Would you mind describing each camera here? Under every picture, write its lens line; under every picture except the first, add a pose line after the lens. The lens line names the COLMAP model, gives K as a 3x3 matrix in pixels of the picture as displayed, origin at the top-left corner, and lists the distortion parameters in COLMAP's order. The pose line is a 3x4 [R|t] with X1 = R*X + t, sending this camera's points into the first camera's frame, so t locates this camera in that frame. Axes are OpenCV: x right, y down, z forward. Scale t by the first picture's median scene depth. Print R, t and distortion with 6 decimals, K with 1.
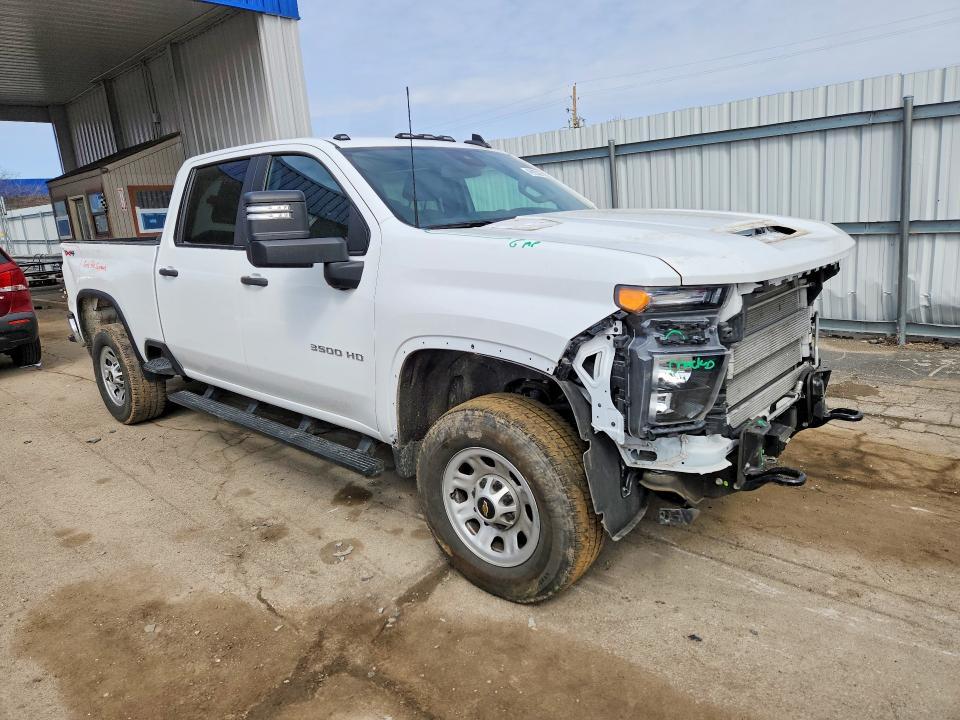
lens RADIAL K [[659.4, 0, 484.6], [0, 659.4, 362.7], [0, 0, 1]] dist [0.023168, -0.004385]
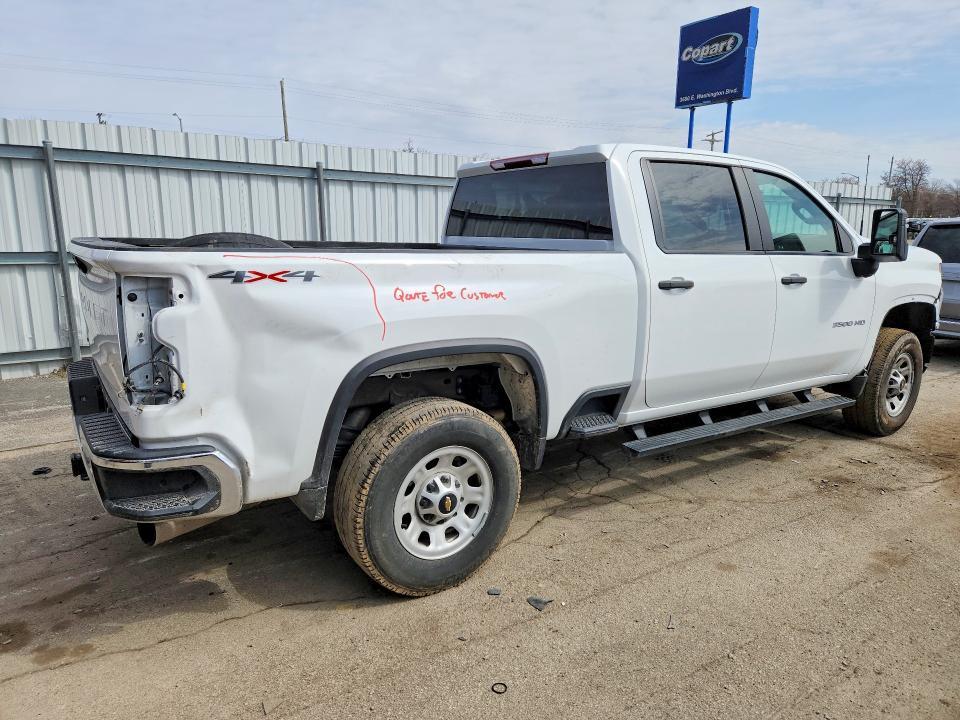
lens RADIAL K [[644.7, 0, 465.5], [0, 644.7, 359.5], [0, 0, 1]] dist [-0.000995, -0.001816]
pose [[0.231746, -0.130252, 0.964017, -1.376061], [0.186030, 0.978640, 0.087507, -0.173685], [-0.954823, 0.159056, 0.251026, 1.121470]]
